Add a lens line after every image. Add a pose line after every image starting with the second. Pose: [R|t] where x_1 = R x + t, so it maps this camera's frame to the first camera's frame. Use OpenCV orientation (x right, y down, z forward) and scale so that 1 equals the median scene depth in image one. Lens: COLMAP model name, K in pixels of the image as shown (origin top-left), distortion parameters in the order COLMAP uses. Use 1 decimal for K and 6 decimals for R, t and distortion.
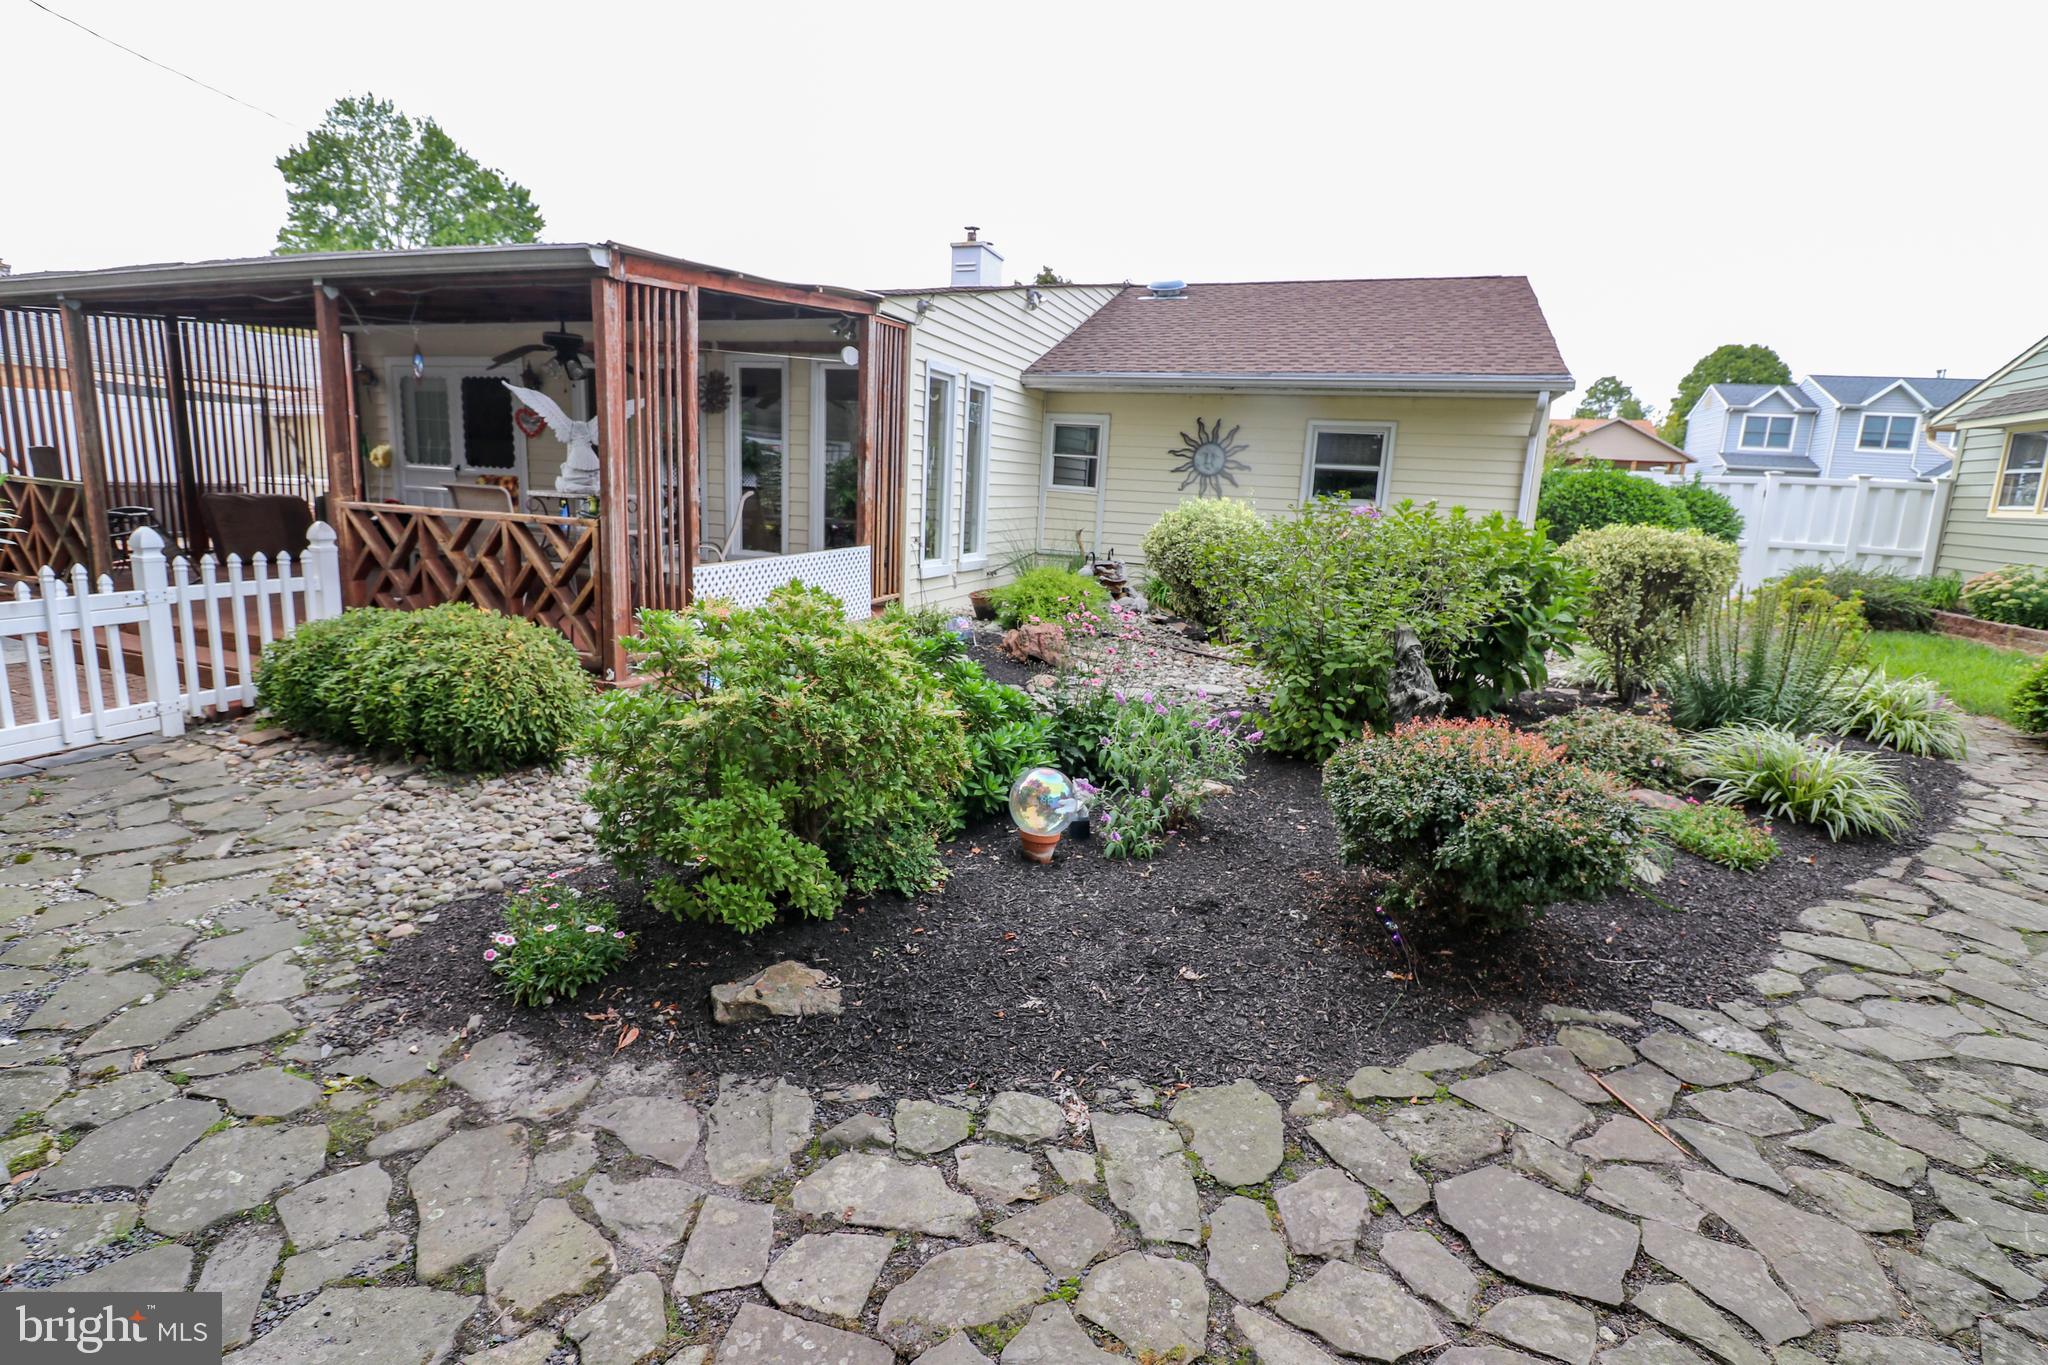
lens RADIAL K [[944.5, 0, 1018.5], [0, 944.5, 661.6], [0, 0, 1]] dist [0.000822, -0.013813]
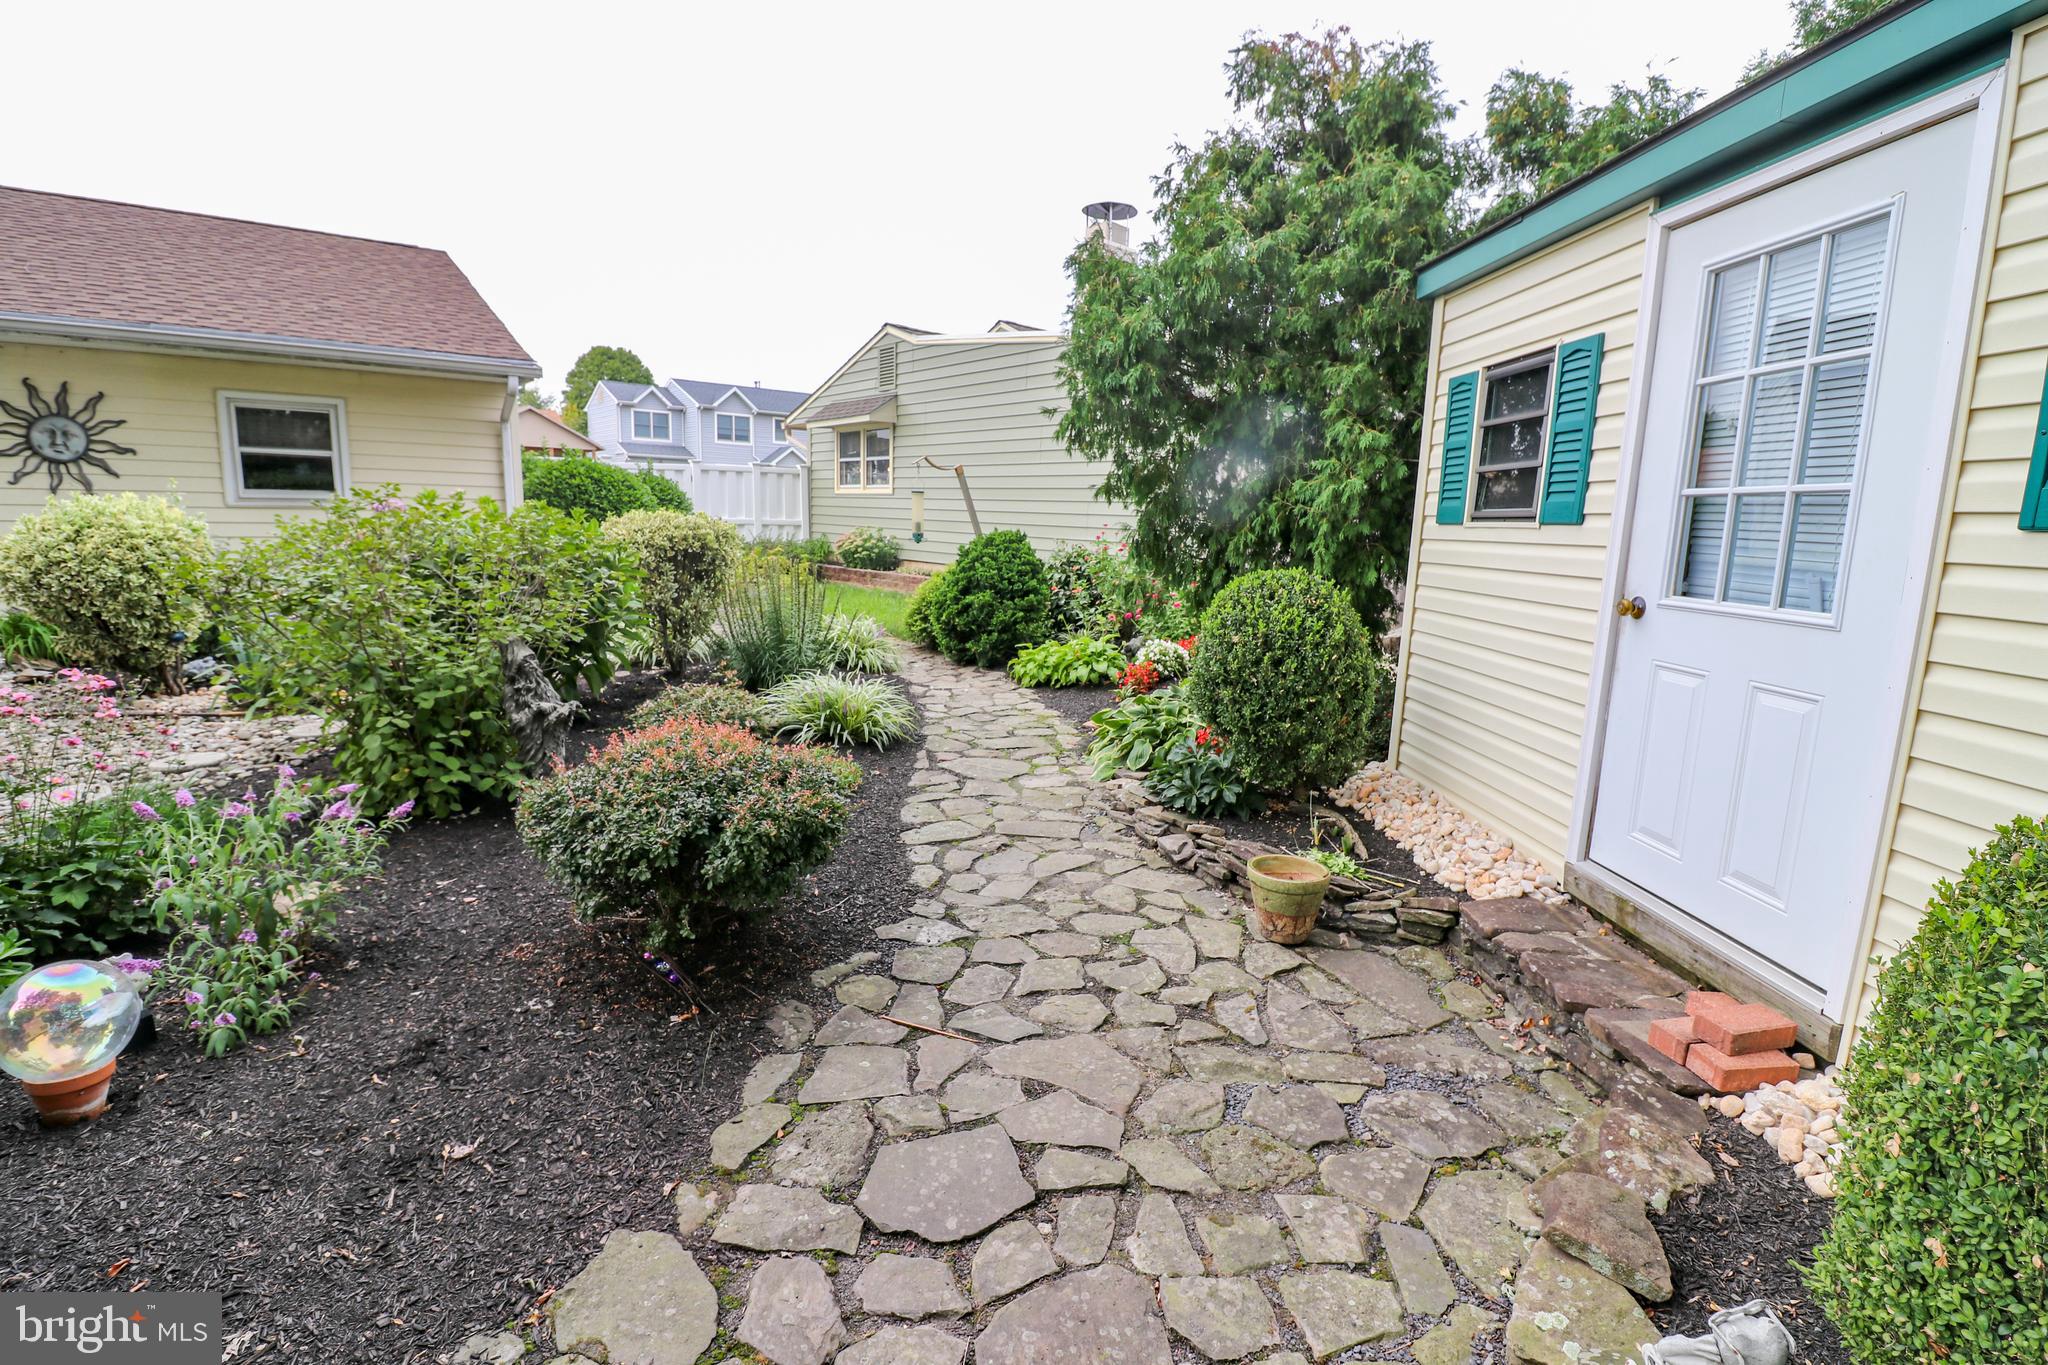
lens RADIAL K [[944.5, 0, 1018.5], [0, 944.5, 661.6], [0, 0, 1]] dist [0.000822, -0.013813]
pose [[0.521382, -0.168307, 0.836560, -0.102115], [0.156355, 0.982601, 0.100241, -0.033842], [-0.838876, 0.078537, 0.538626, 0.159657]]
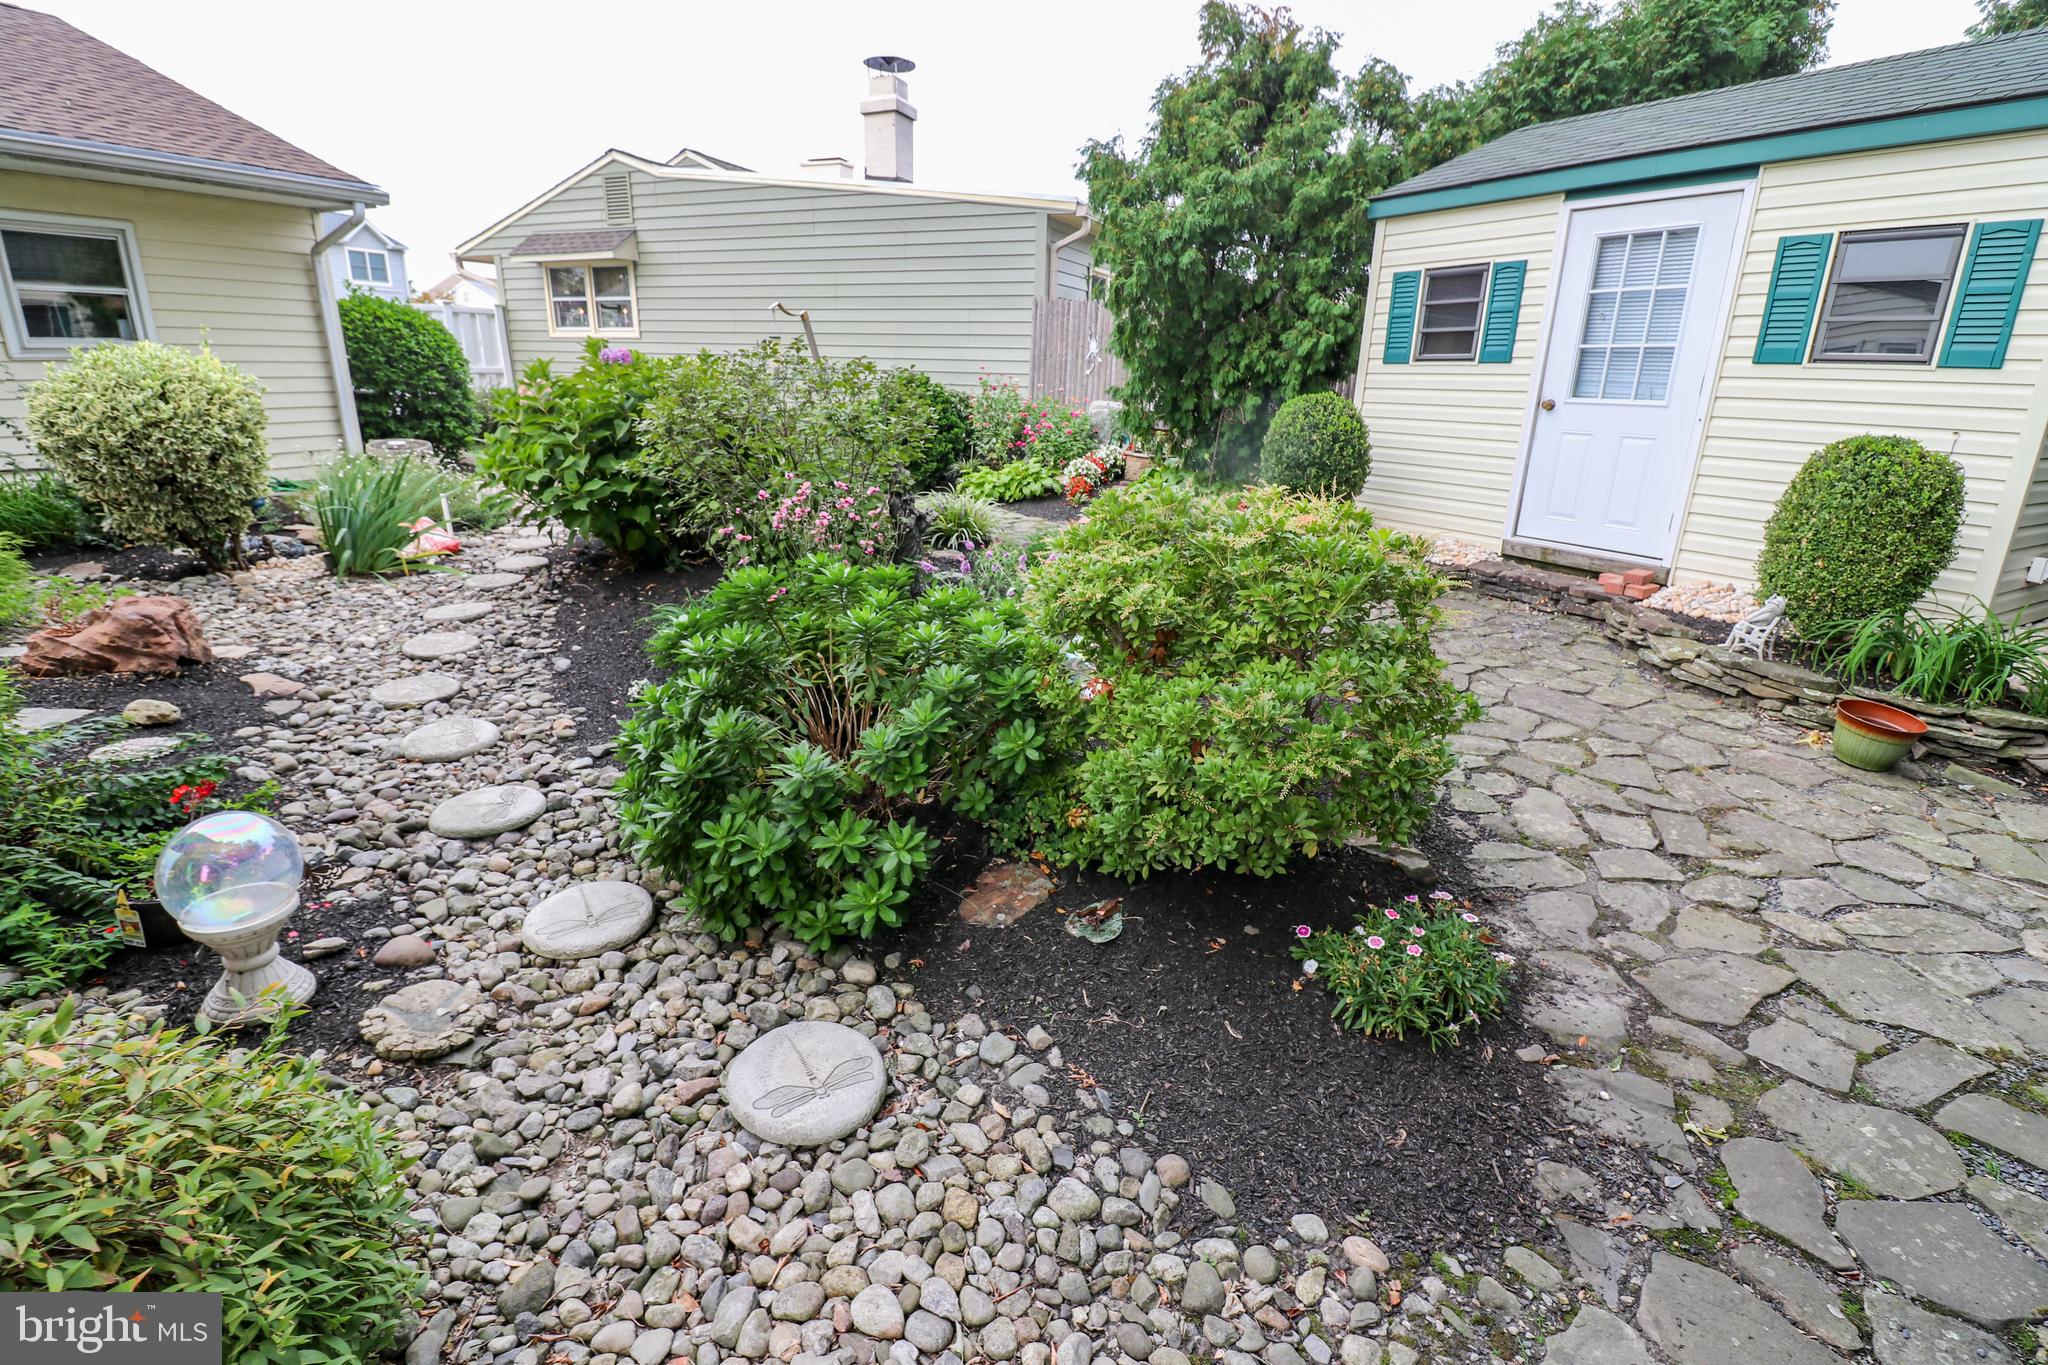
lens RADIAL K [[943.4, 0, 1025.8], [0, 943.4, 650.5], [0, 0, 1]] dist [0.000208, -0.011674]
pose [[0.062511, -0.334870, 0.940188, -0.984034], [0.168659, 0.932027, 0.320749, -0.217125], [-0.983690, 0.138521, 0.114741, 1.011631]]
